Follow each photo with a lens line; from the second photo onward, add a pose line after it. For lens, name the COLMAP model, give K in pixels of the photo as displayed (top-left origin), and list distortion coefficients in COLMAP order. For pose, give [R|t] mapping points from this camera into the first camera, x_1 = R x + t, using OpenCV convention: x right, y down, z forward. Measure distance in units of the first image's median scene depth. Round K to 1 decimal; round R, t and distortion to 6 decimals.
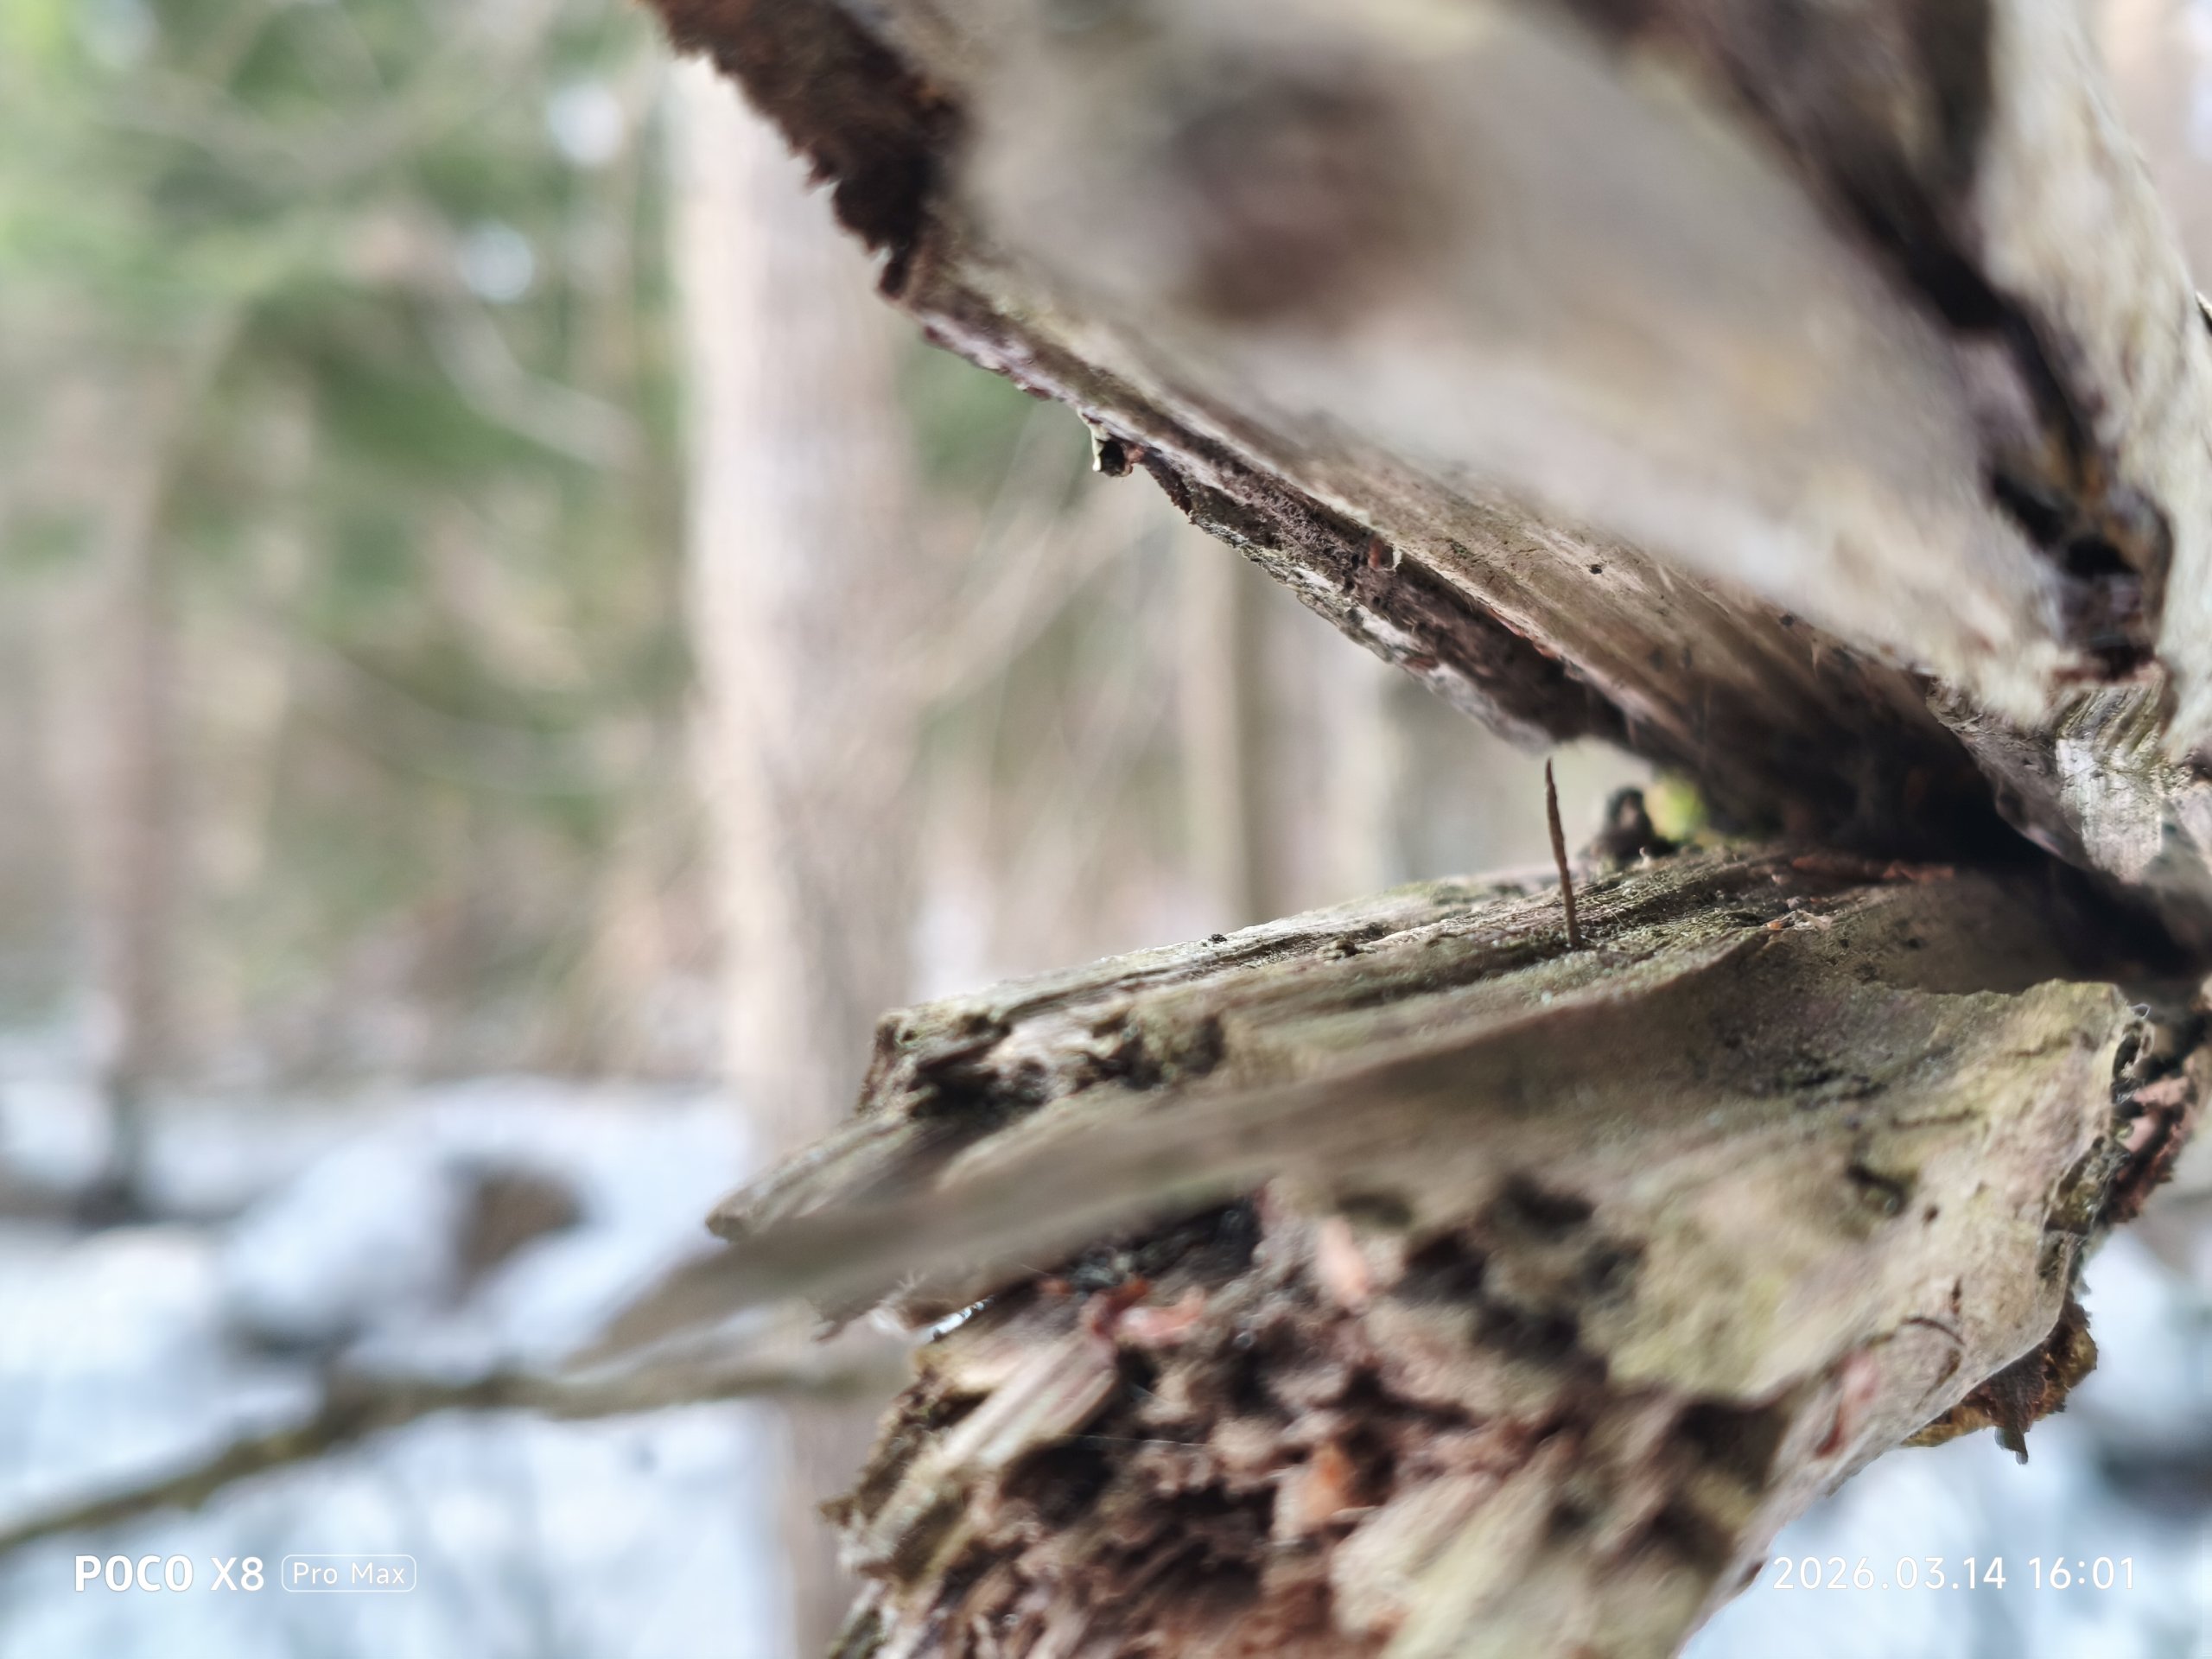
lens RADIAL K [[3366.8, 0, 1106.0], [0, 3366.8, 829.5], [0, 0, 1]] dist [0.258899, -0.086122]
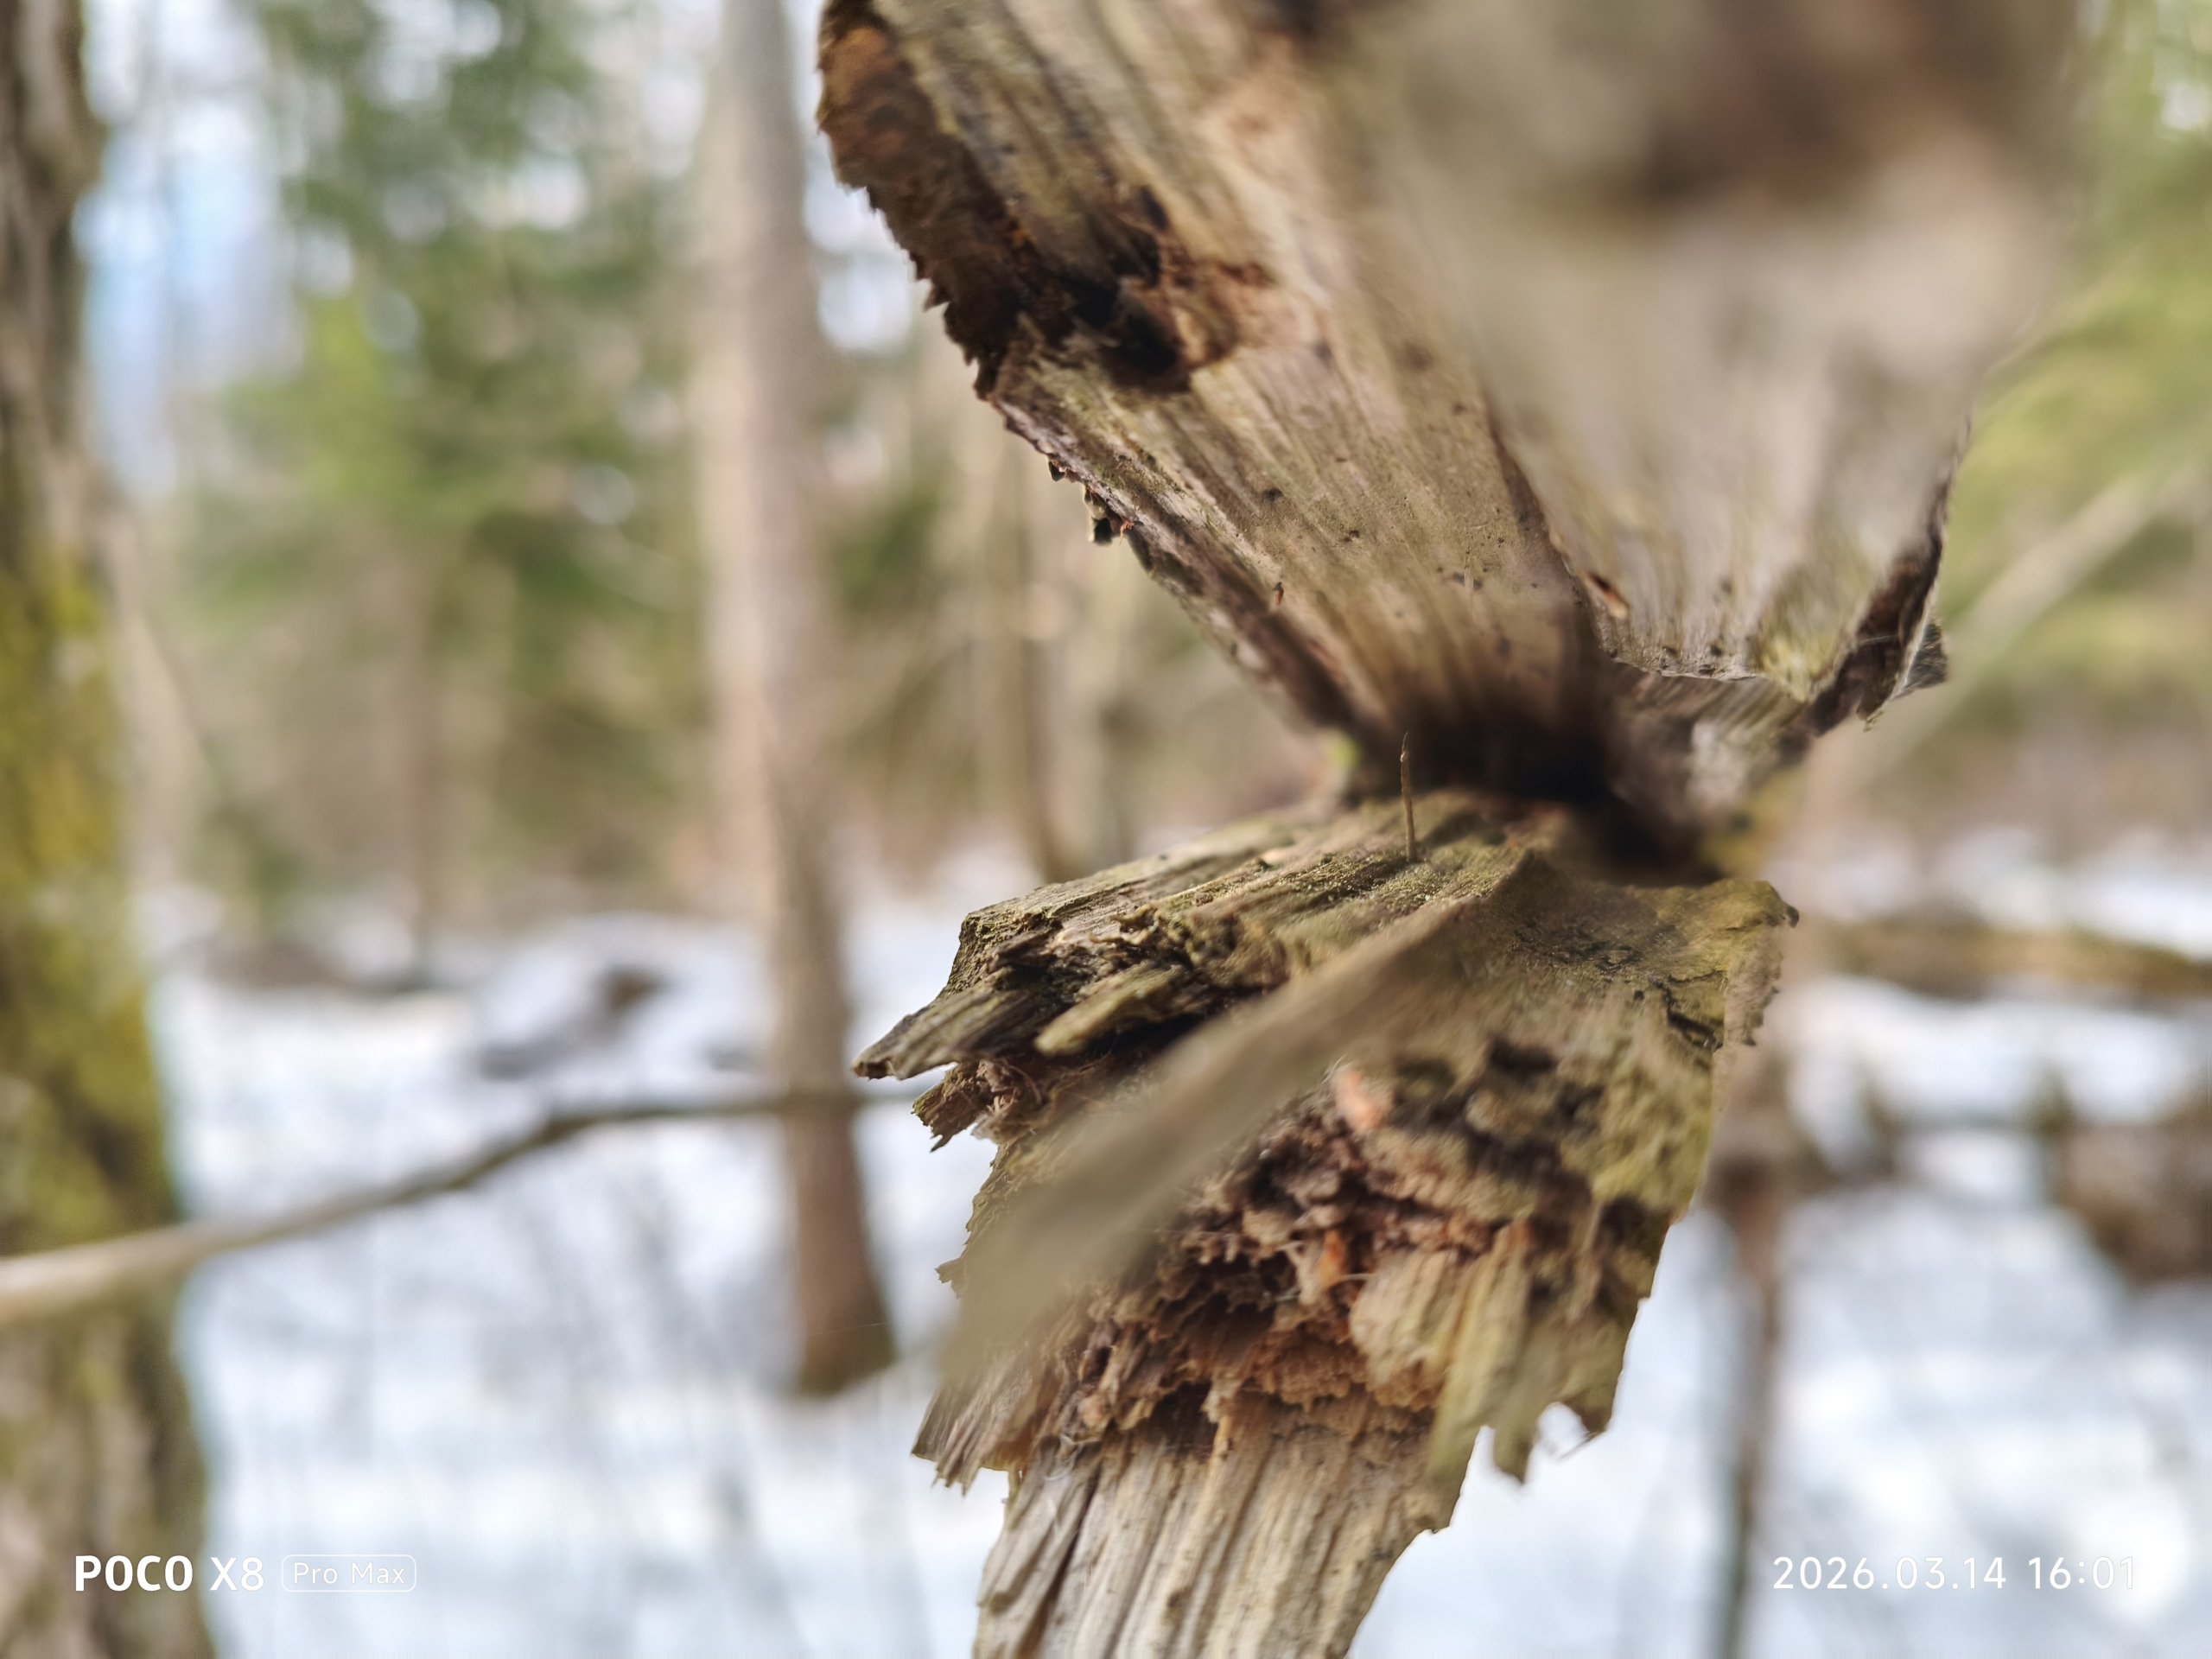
lens RADIAL K [[1715.4, 0, 1106.0], [0, 1715.4, 829.5], [0, 0, 1]] dist [0.102179, 0.001101]
pose [[0.994757, -0.007697, 0.101977, -0.085542], [0.005596, 0.999766, 0.020873, 0.004635], [-0.102114, -0.020193, 0.994568, 0.292658]]
